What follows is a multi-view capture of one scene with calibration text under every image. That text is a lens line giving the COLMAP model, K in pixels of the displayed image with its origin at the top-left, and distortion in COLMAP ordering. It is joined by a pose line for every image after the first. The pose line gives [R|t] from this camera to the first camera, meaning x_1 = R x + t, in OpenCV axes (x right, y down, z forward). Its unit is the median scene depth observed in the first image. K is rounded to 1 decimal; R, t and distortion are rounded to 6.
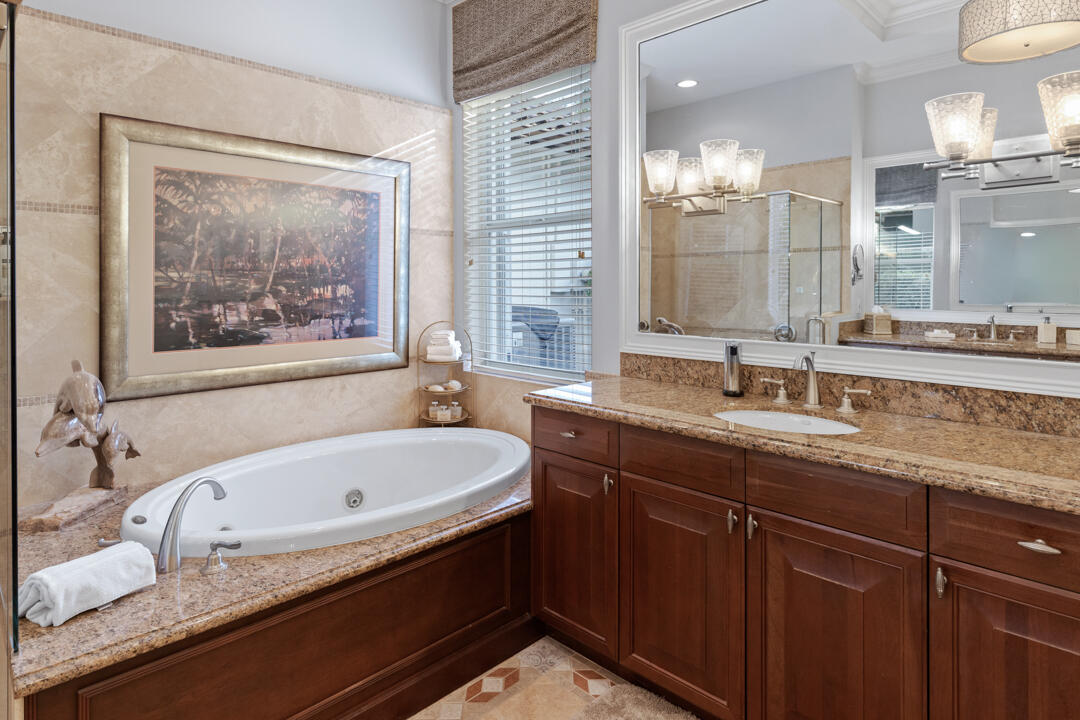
lens RADIAL K [[615.2, 0, 539.9], [0, 615.2, 285.2], [0, 0, 1]] dist [0.000490, 0.000138]
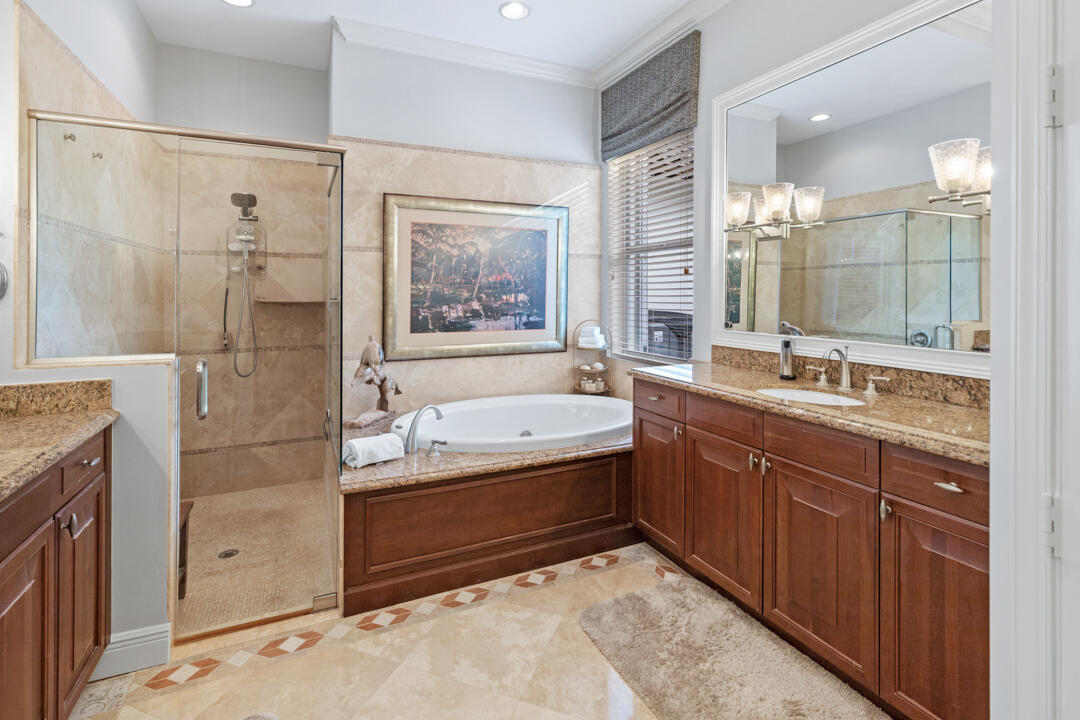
lens RADIAL K [[508.8, 0, 524.8], [0, 508.8, 288.2], [0, 0, 1]] dist [0.011737, -0.000360]
pose [[0.934007, -0.001365, -0.357252, 0.152465], [-0.003128, 0.999923, -0.011999, 0.002123], [0.357241, 0.012324, 0.933931, -0.174566]]
